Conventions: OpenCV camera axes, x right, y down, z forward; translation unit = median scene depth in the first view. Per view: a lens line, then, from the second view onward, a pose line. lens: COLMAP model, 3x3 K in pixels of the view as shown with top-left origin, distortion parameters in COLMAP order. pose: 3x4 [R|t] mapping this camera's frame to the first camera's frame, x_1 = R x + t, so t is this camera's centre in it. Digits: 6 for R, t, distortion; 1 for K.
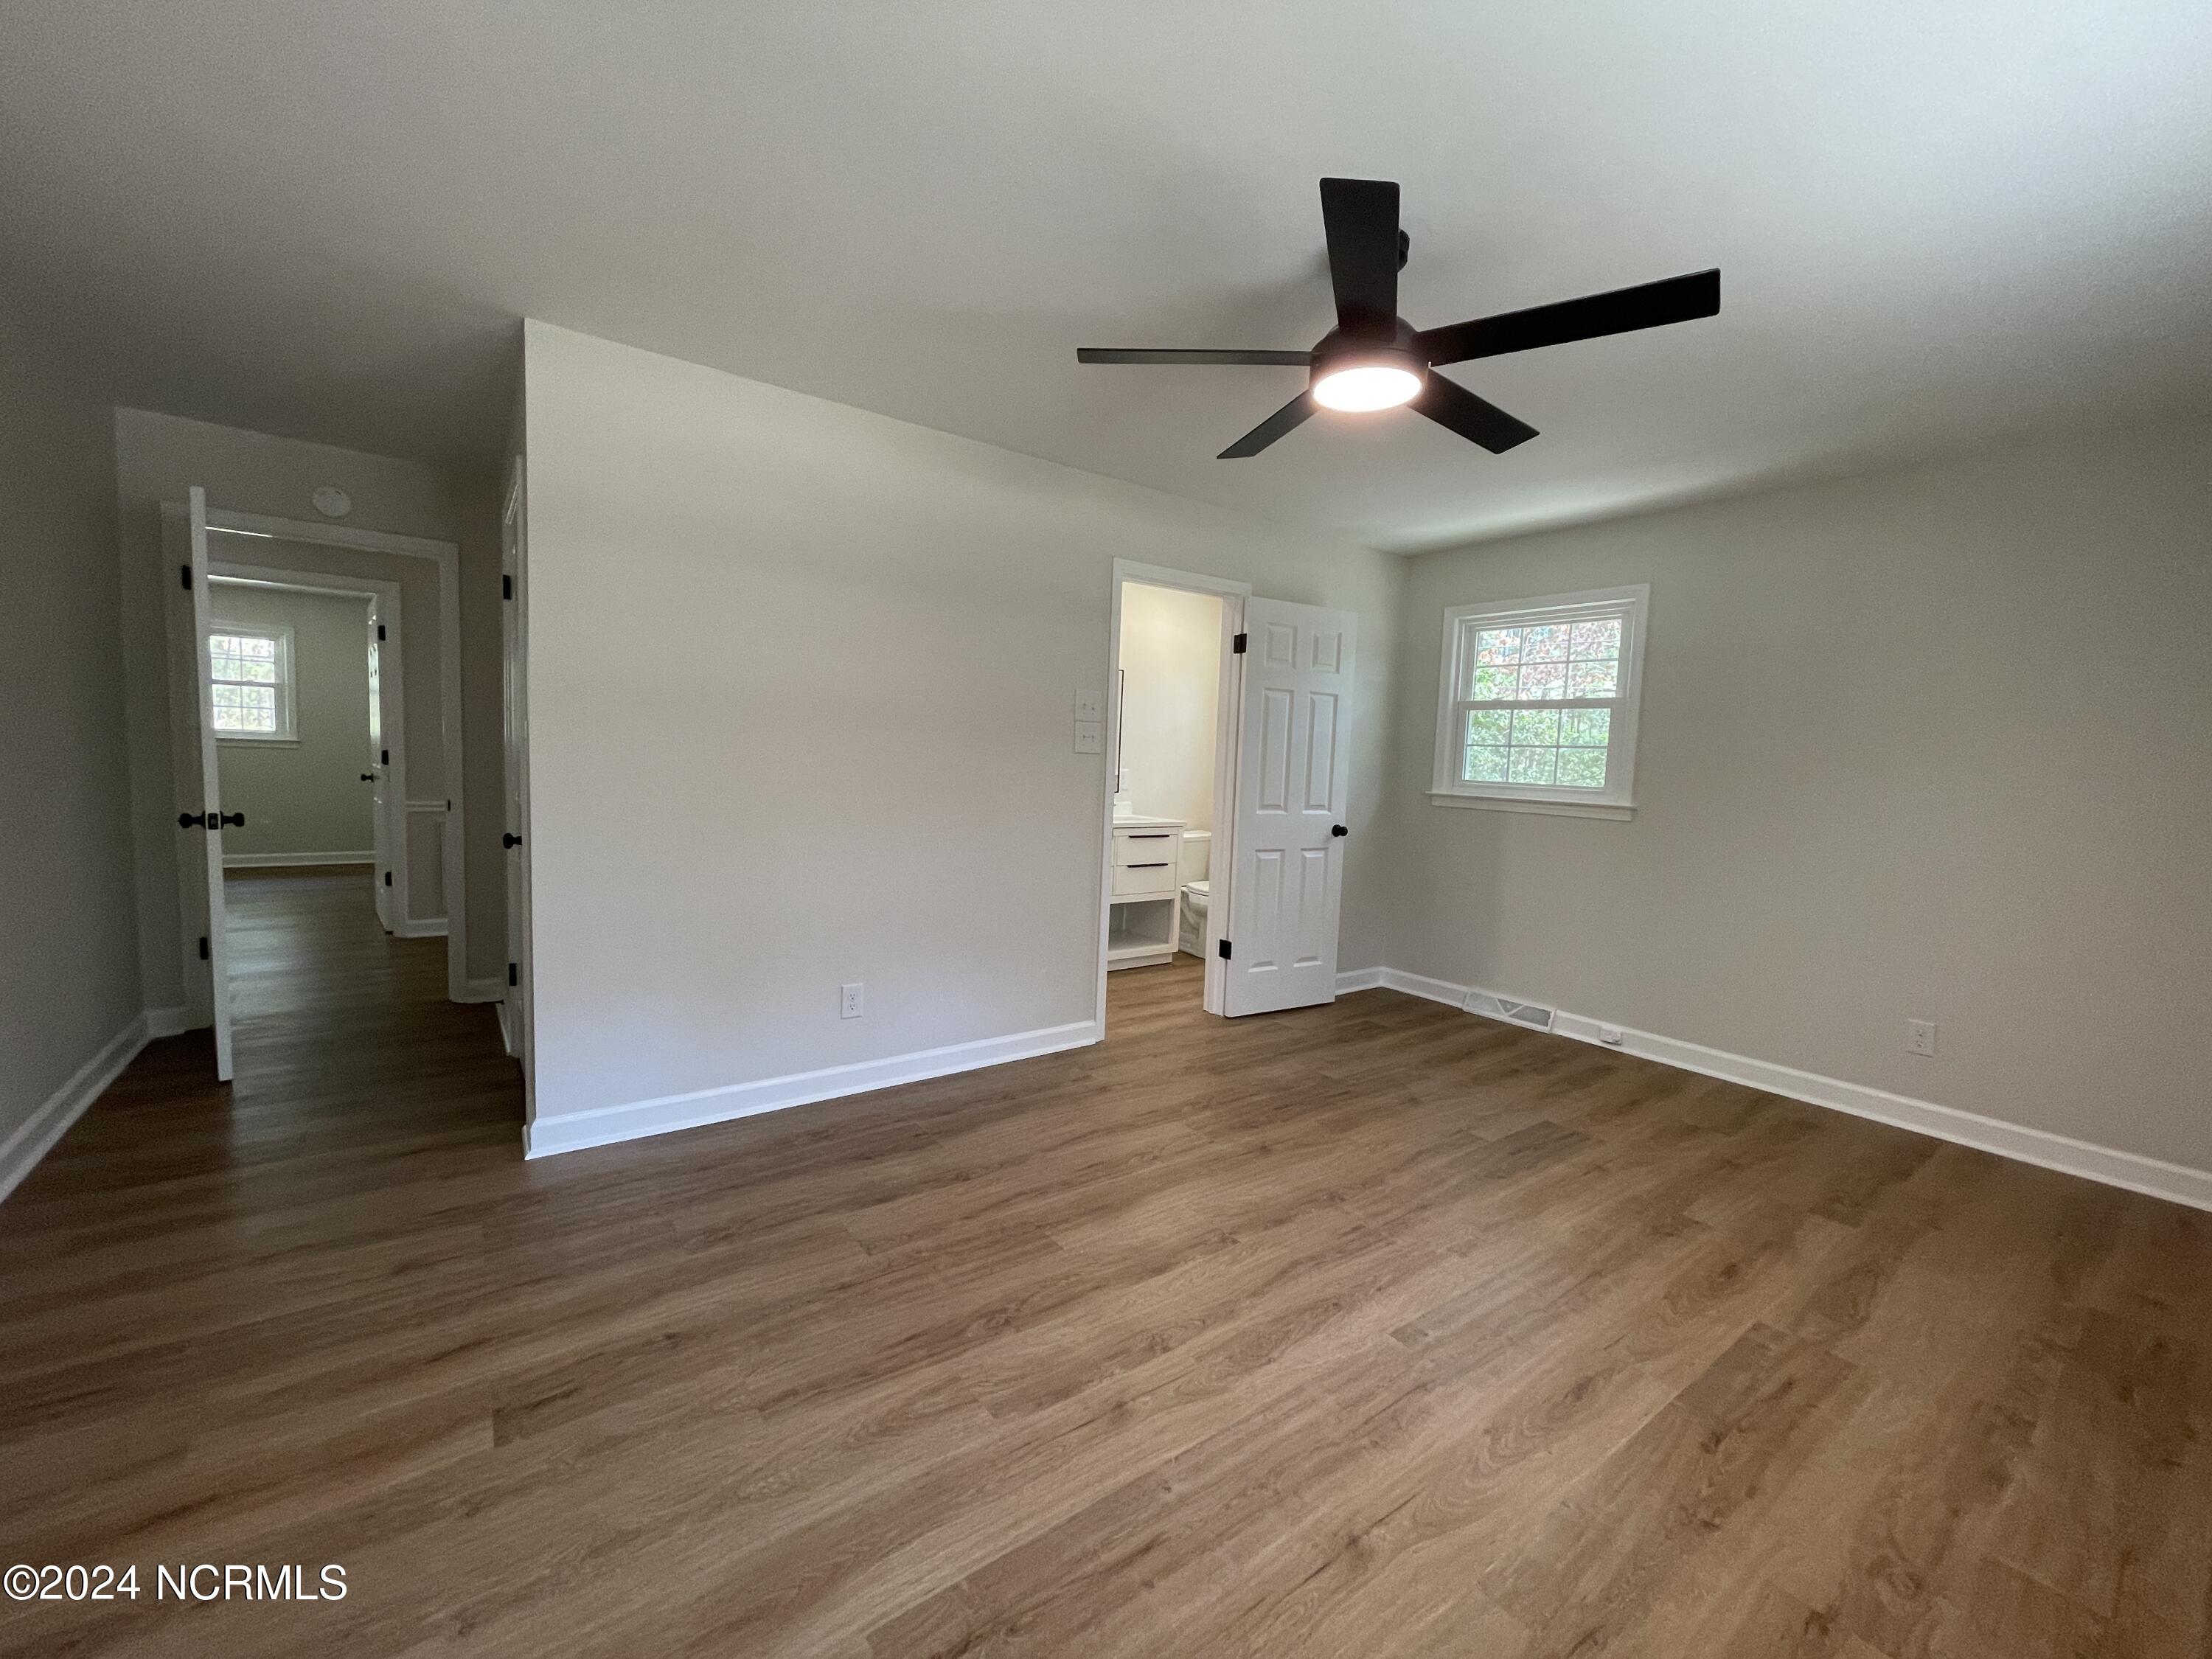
lens RADIAL K [[893.5, 0, 1104.2], [0, 893.5, 832.5], [0, 0, 1]] dist [-0.002028, 0.000774]
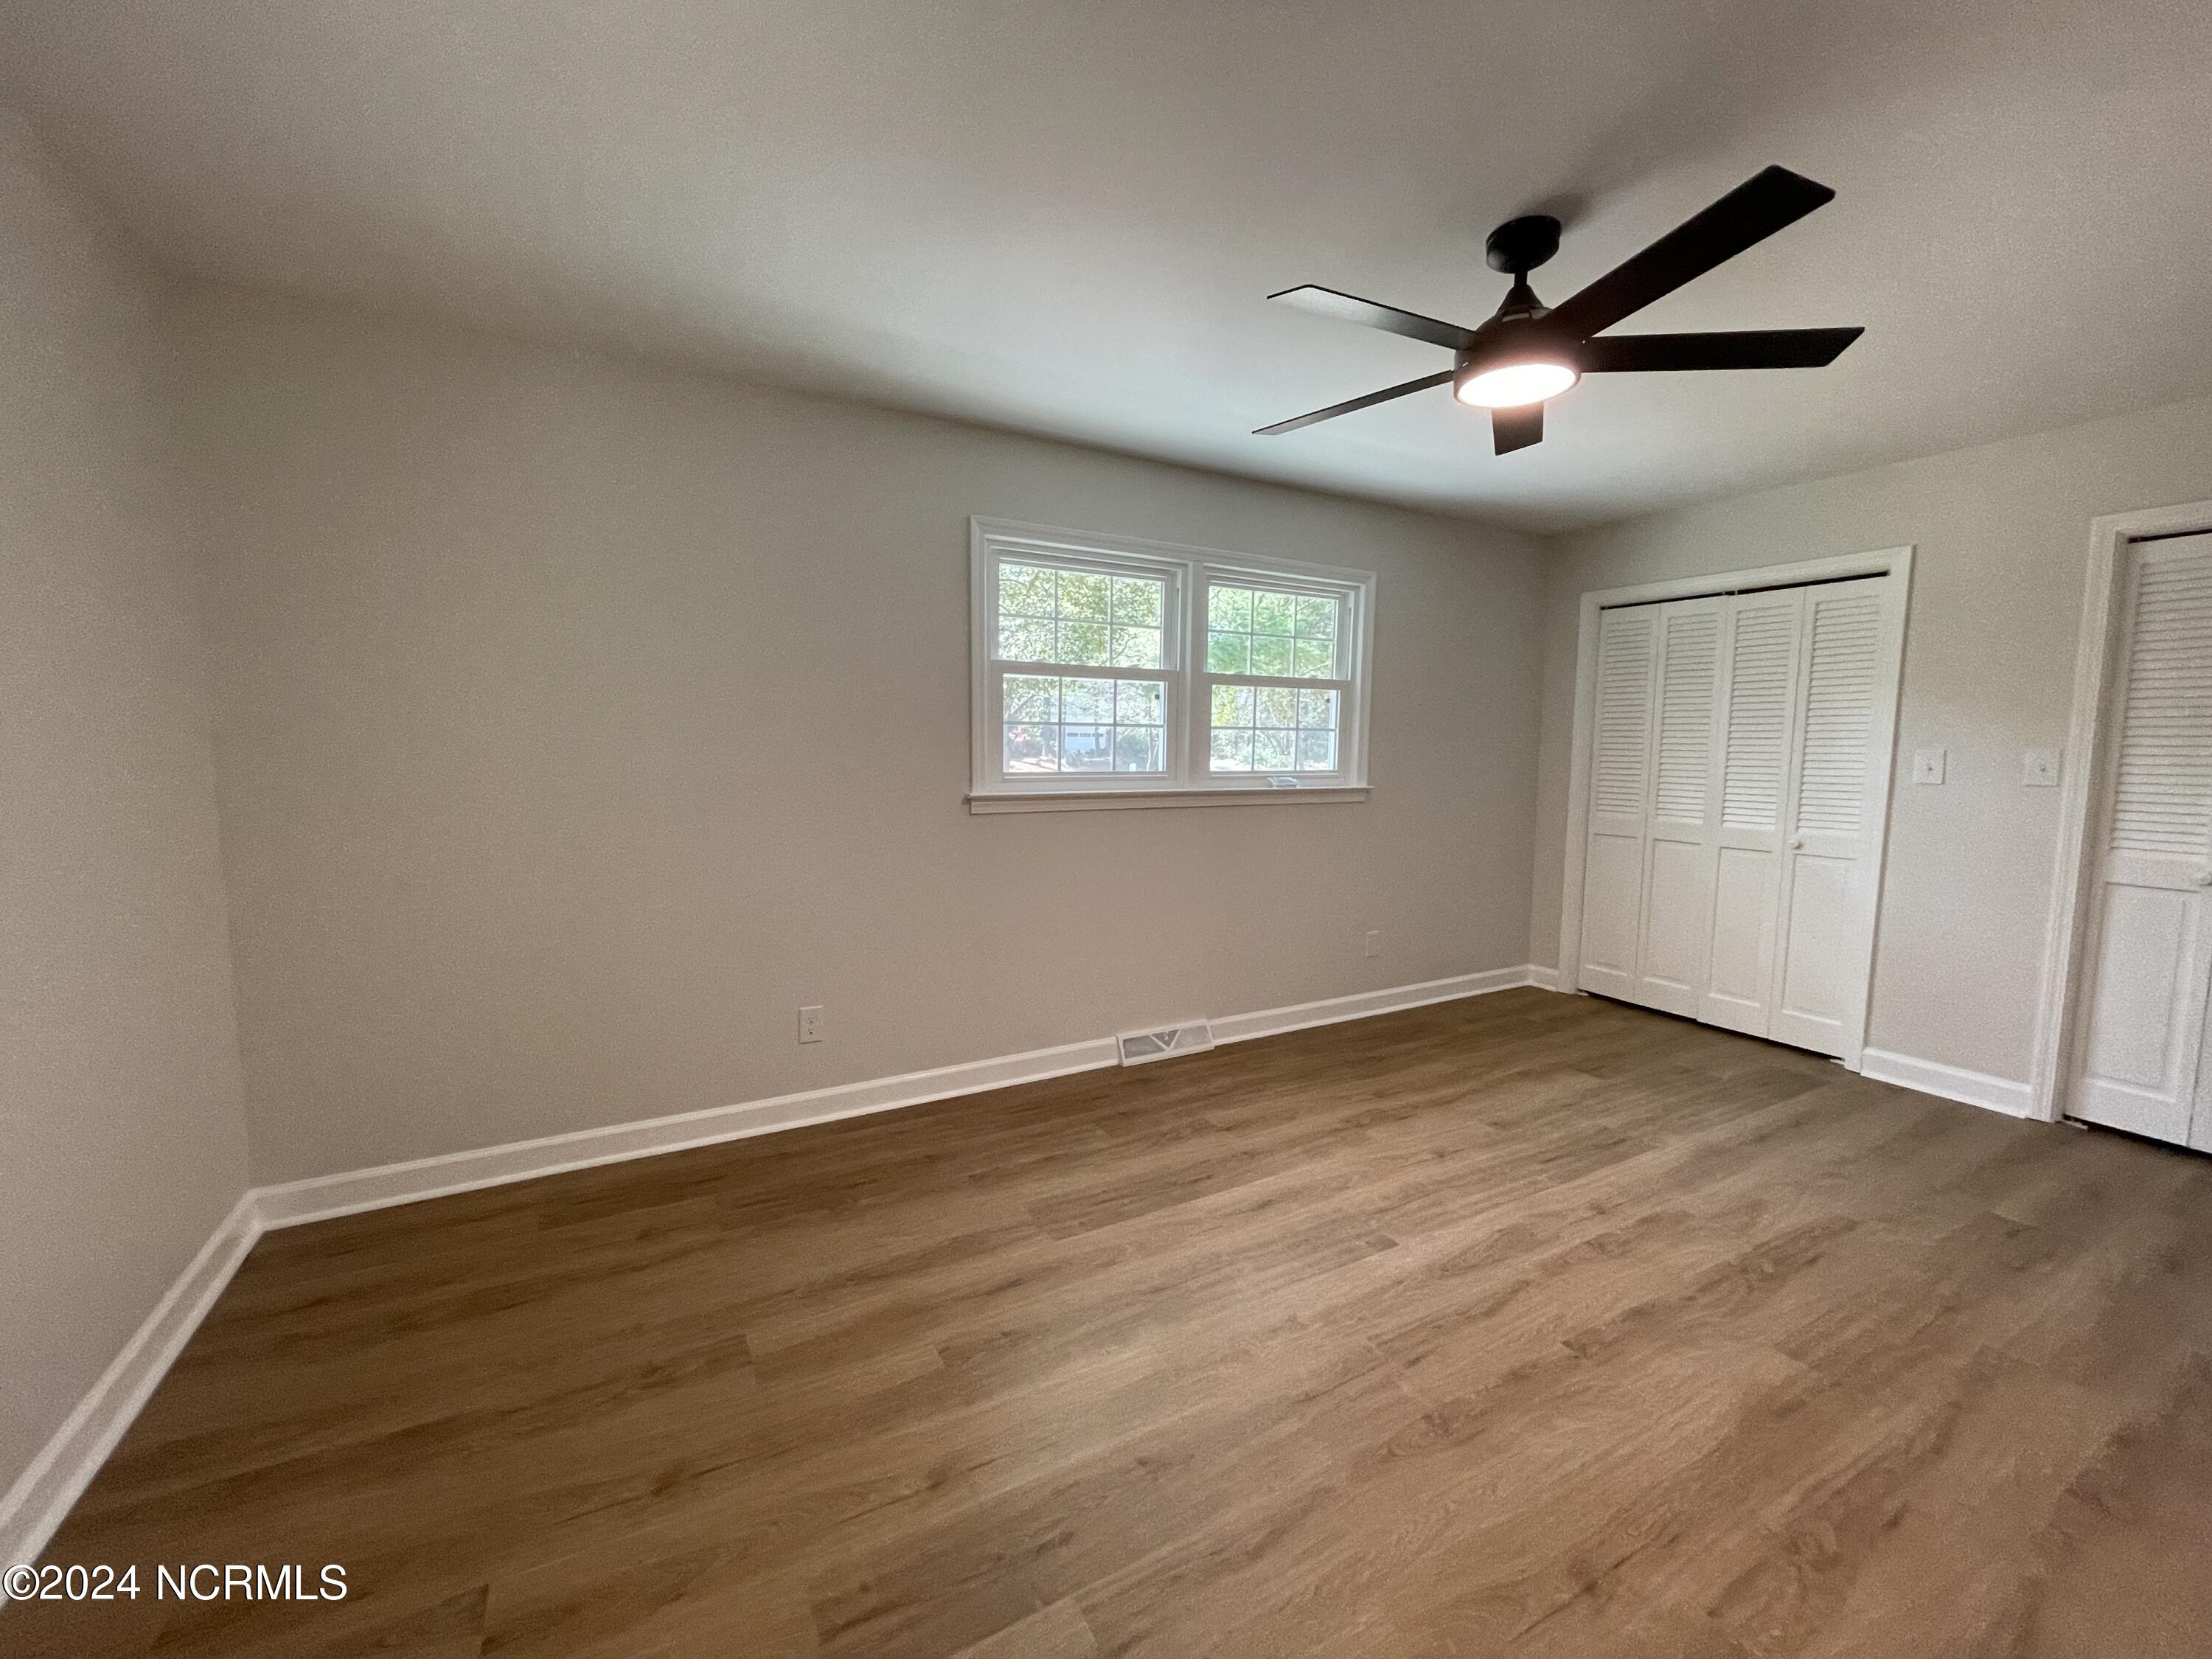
lens RADIAL K [[893.5, 0, 1104.2], [0, 893.5, 832.5], [0, 0, 1]] dist [-0.002028, 0.000774]
pose [[-0.990554, -0.060202, 0.123202, 0.435455], [-0.036158, 0.981345, 0.188822, -0.136457], [-0.132271, 0.182584, -0.974252, 1.543617]]
